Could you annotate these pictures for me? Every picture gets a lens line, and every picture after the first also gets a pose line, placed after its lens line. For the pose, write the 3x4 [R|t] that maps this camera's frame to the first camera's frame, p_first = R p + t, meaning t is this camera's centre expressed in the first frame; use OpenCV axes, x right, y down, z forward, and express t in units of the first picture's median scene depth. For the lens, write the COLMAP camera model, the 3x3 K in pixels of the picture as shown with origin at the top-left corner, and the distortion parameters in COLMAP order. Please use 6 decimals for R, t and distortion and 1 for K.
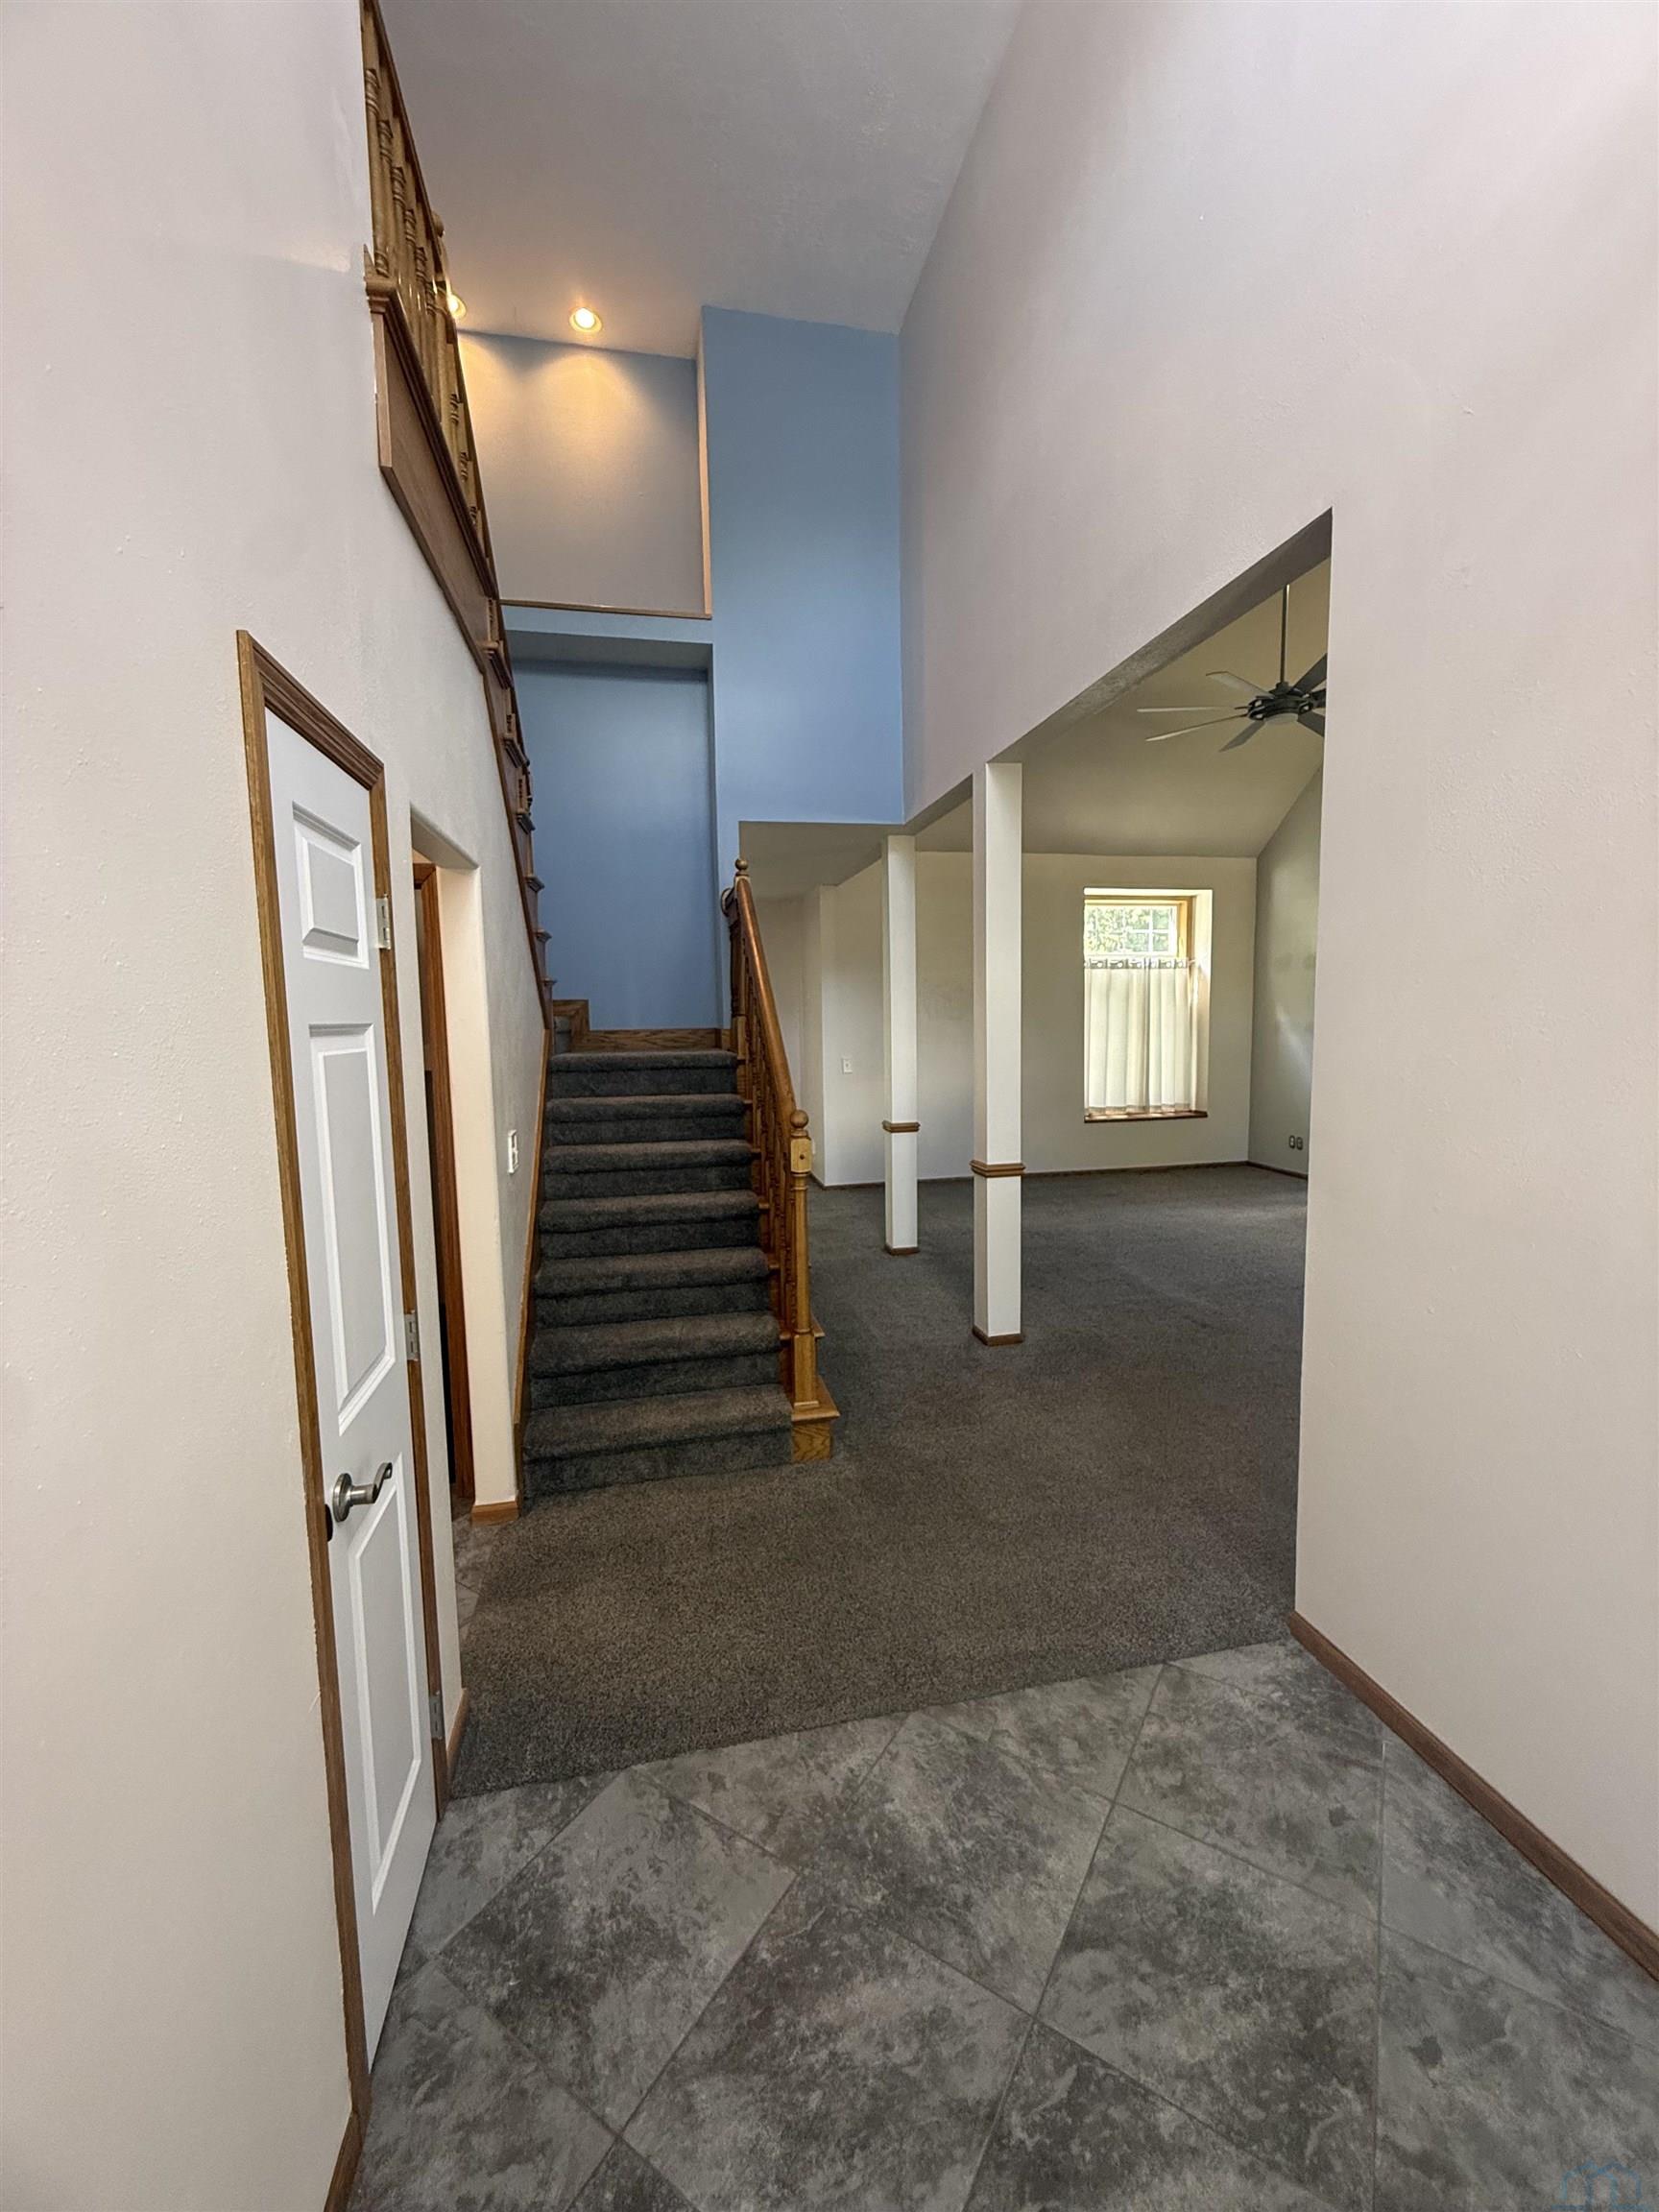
lens RADIAL K [[887.3, 0, 829.5], [0, 887.3, 1106.0], [0, 0, 1]] dist [0.001106, 0.000087]
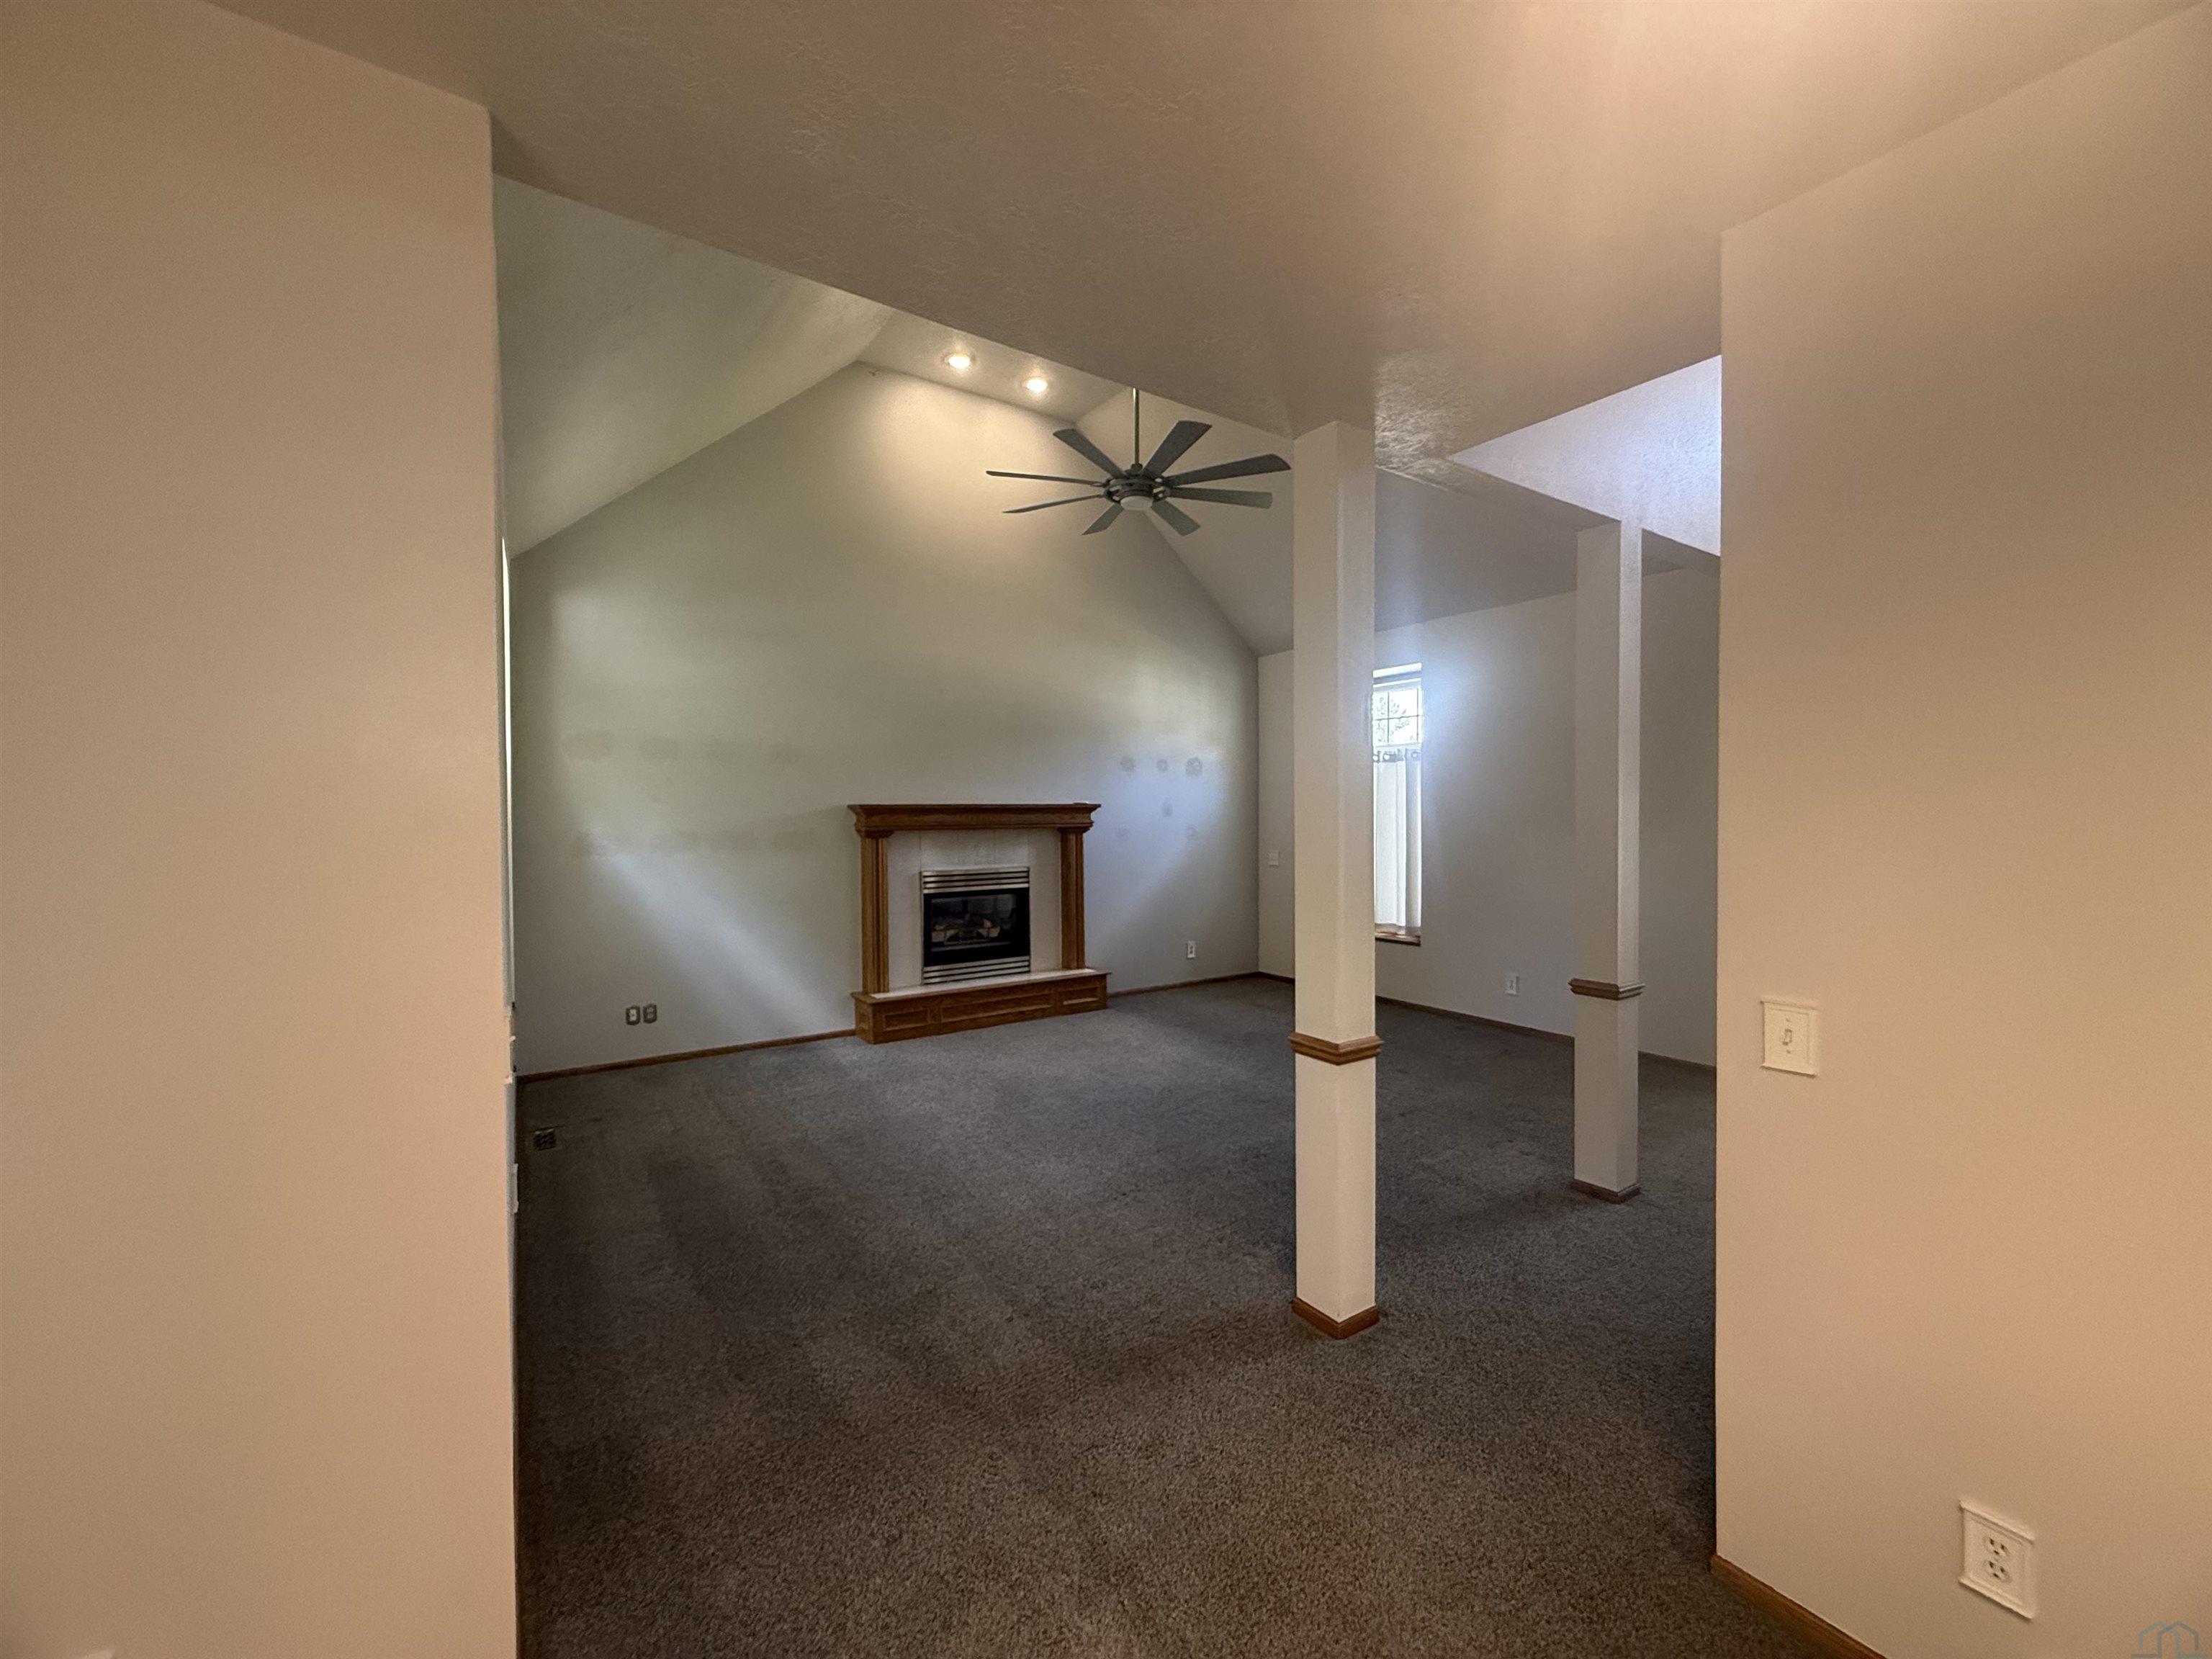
lens RADIAL K [[887.3, 0, 1106.0], [0, 887.3, 829.5], [0, 0, 1]] dist [0.001106, 0.000087]
pose [[-0.380979, 0.002150, 0.924581, -0.365374], [0.103298, 0.993836, 0.040254, -0.142831], [-0.918795, 0.110843, -0.378853, 1.505092]]
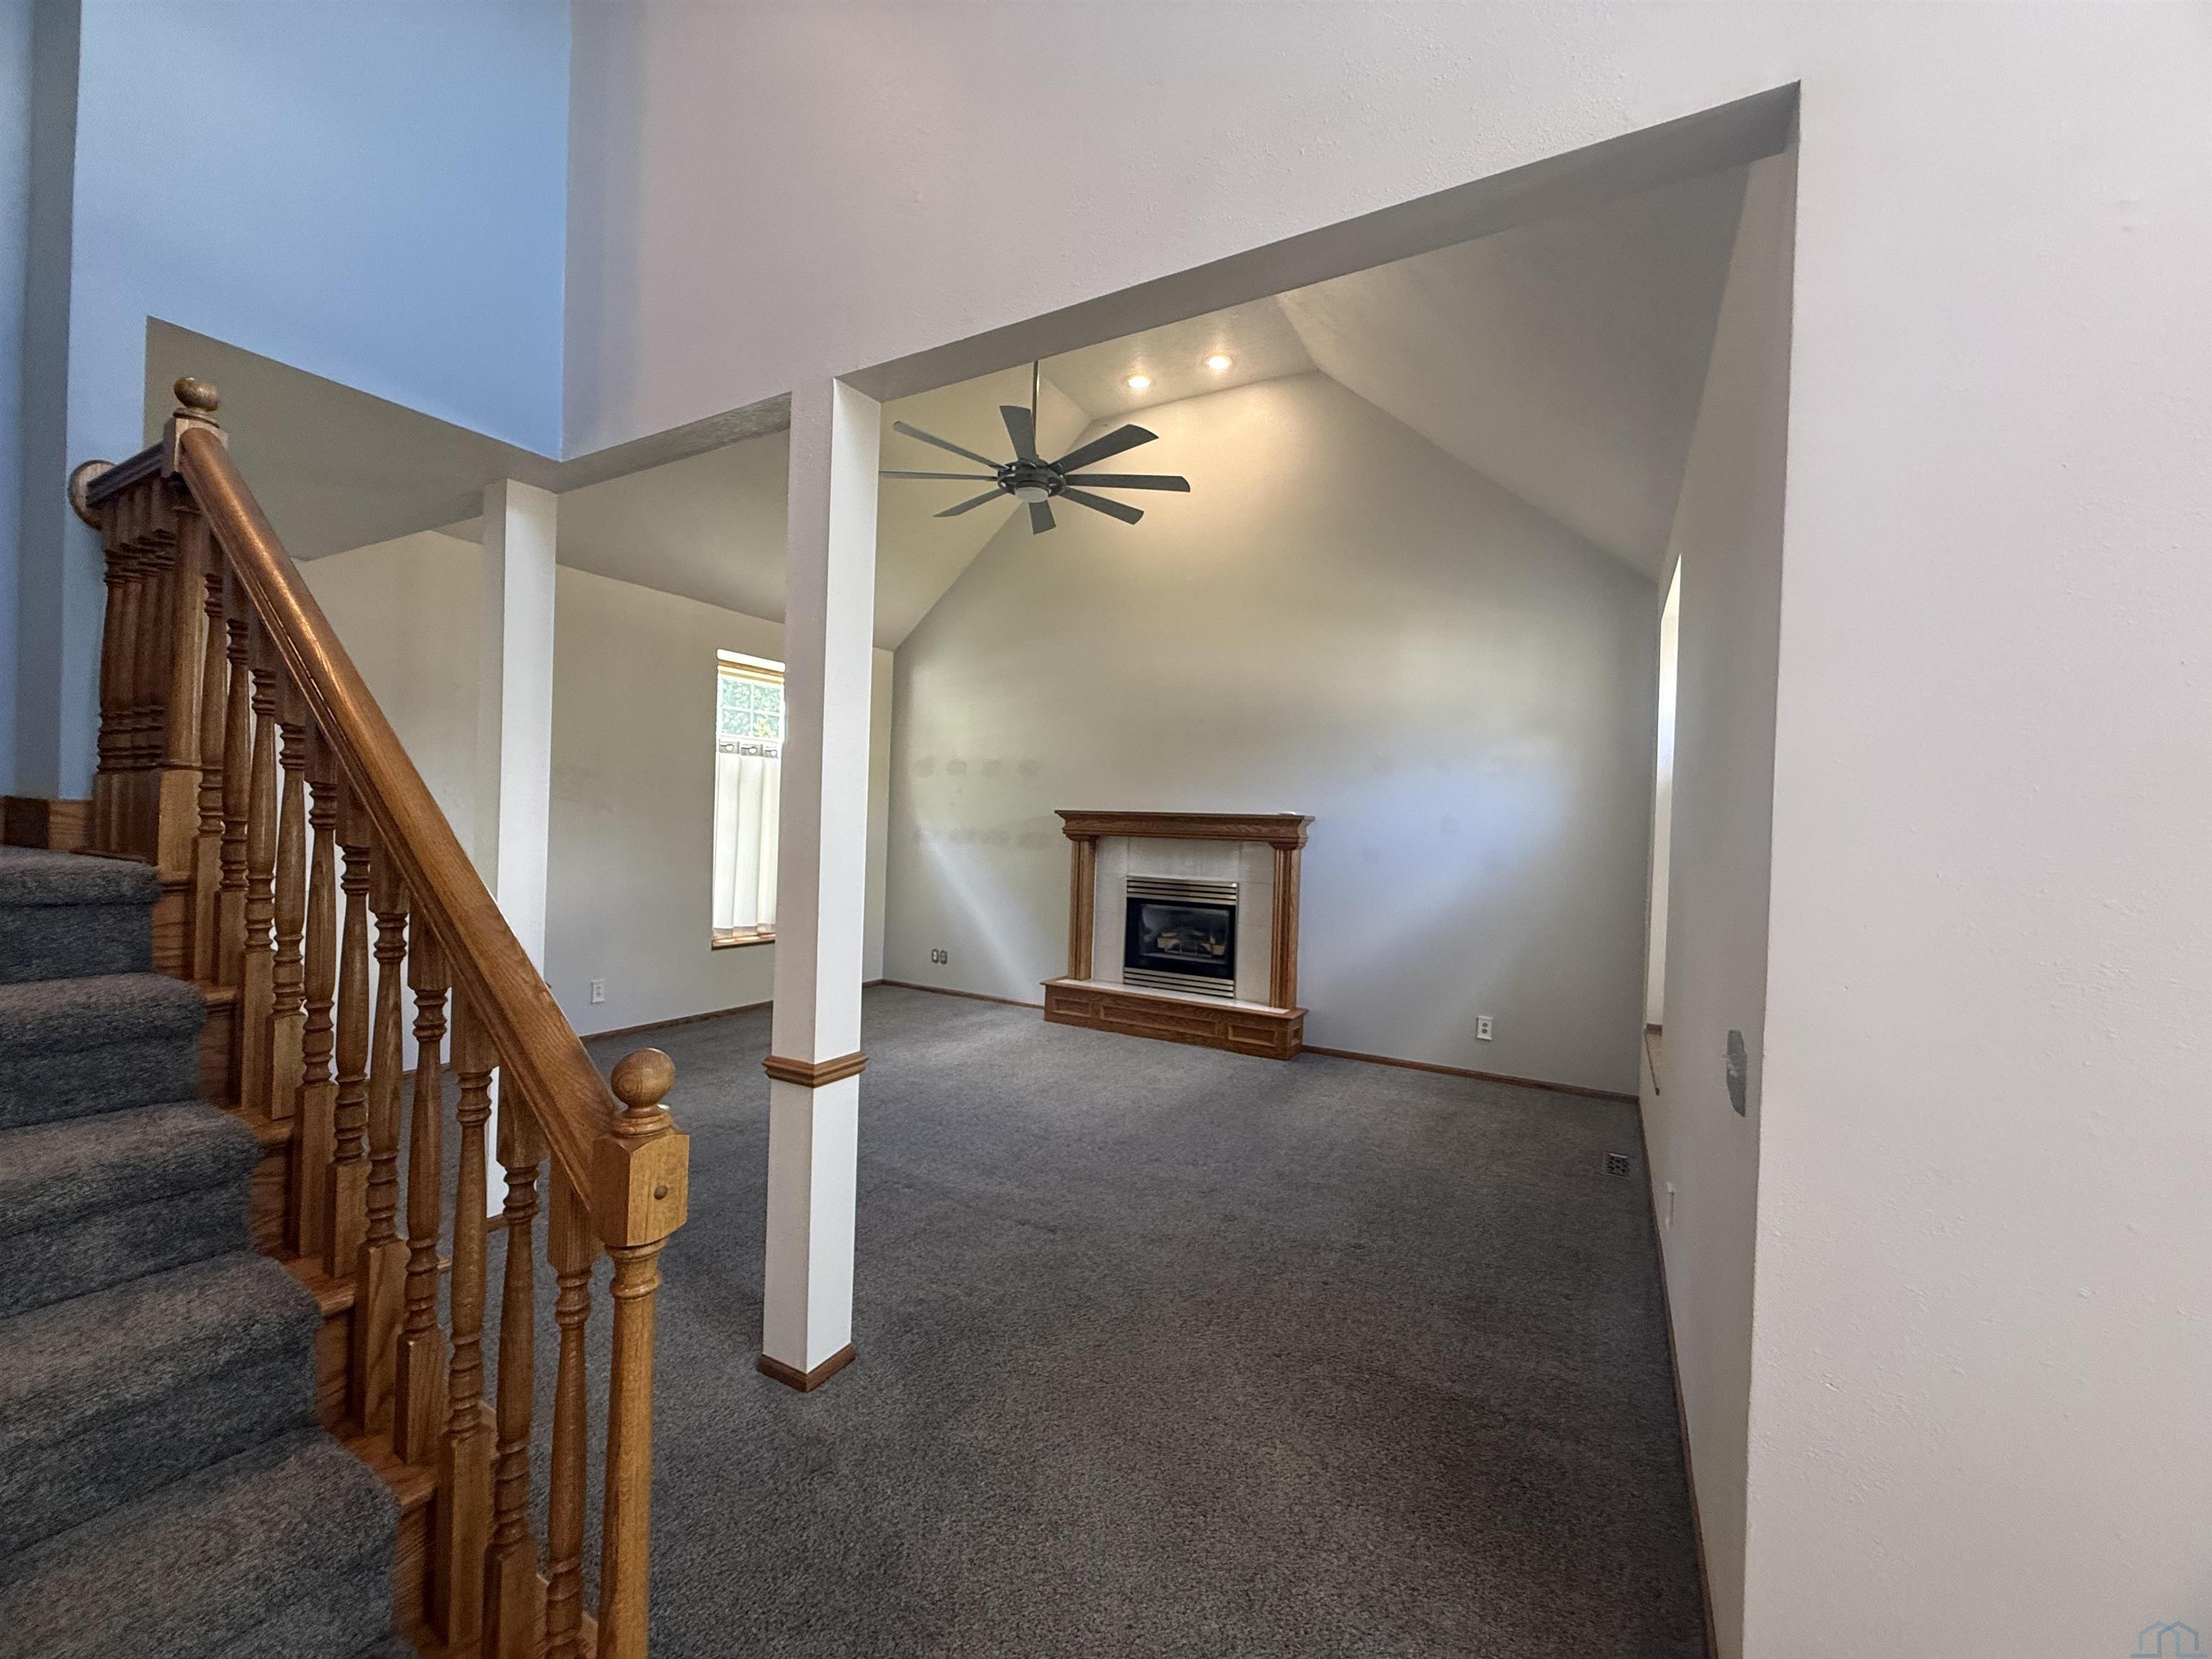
lens RADIAL K [[887.3, 0, 1106.0], [0, 887.3, 829.5], [0, 0, 1]] dist [0.001106, 0.000087]
pose [[0.663916, 0.033243, 0.747068, -0.106485], [0.032726, 0.996763, -0.073438, -0.029586], [-0.747091, 0.073205, 0.660679, 0.390807]]
